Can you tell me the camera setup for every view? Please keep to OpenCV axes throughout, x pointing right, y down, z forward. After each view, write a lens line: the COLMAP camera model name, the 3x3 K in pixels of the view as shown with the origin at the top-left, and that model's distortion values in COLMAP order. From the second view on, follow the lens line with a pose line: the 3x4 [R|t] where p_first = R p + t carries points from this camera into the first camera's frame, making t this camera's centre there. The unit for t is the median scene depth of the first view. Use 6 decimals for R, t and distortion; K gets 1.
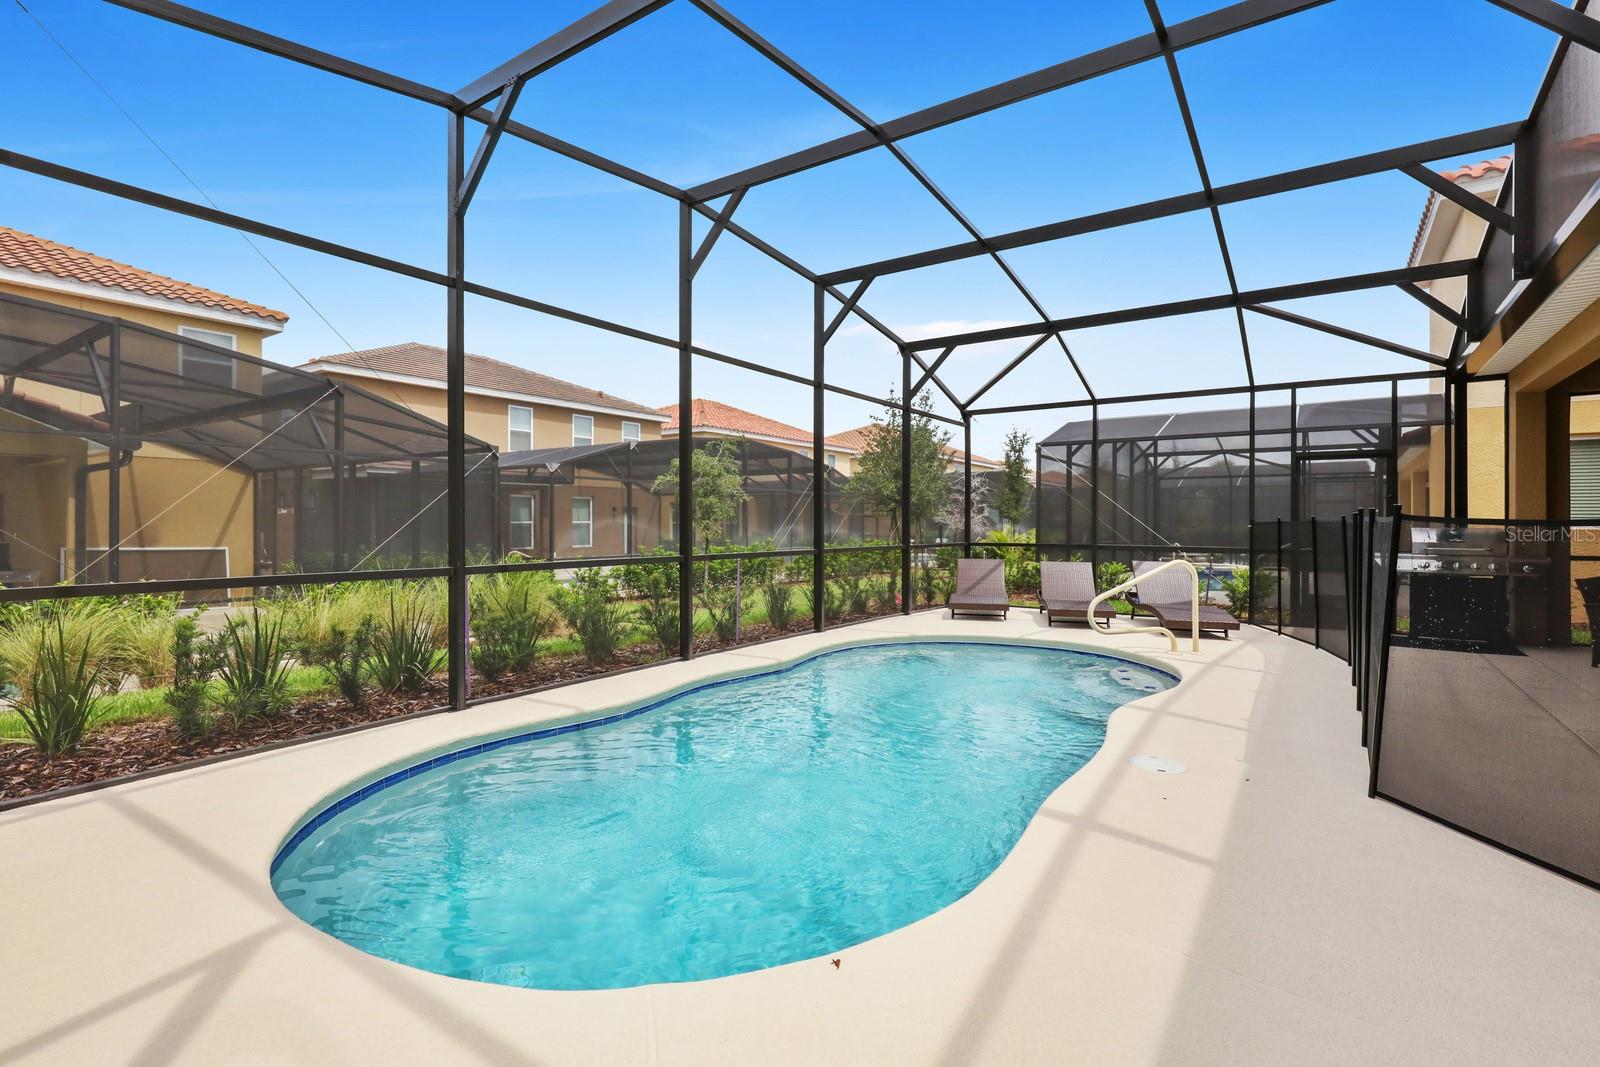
lens RADIAL K [[727.2, 0, 830.9], [0, 727.2, 544.0], [0, 0, 1]] dist [0.021869, 0.000091]
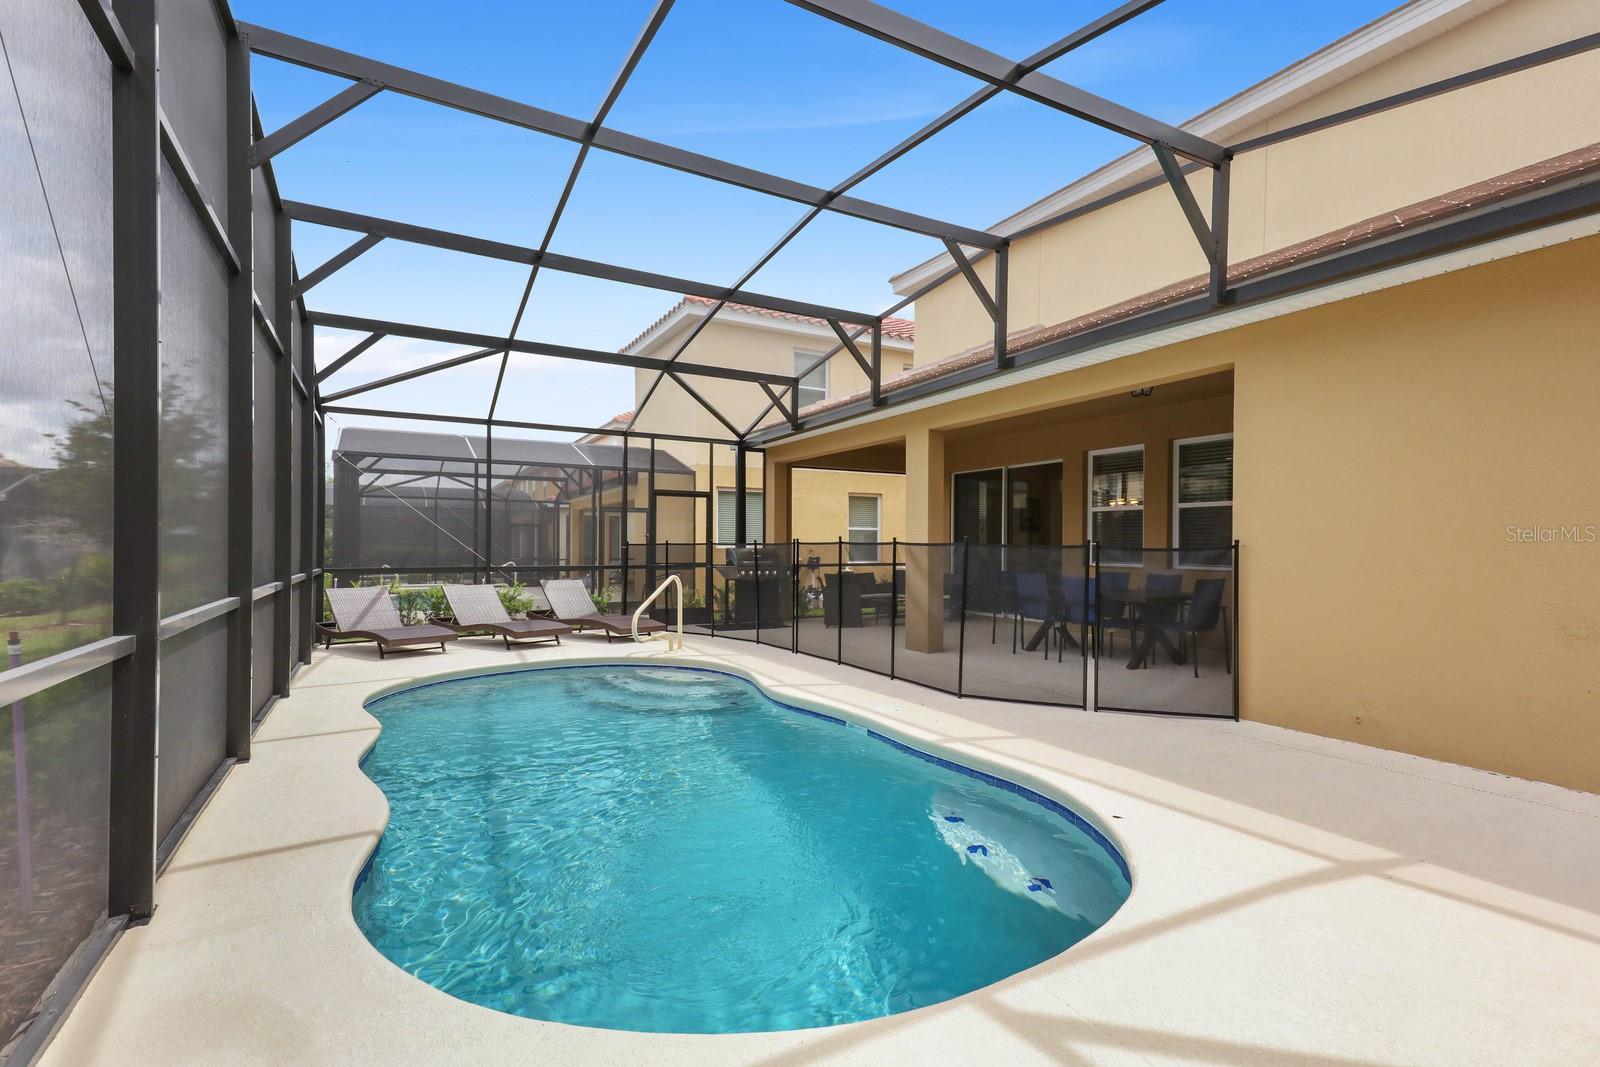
lens RADIAL K [[751.3, 0, 803.3], [0, 751.3, 540.9], [0, 0, 1]] dist [0.000842, 0.000044]
pose [[0.440764, 0.003769, 0.897615, -0.416358], [0.025483, 0.999536, -0.016710, -0.006480], [-0.897261, 0.030239, 0.440463, 0.202889]]
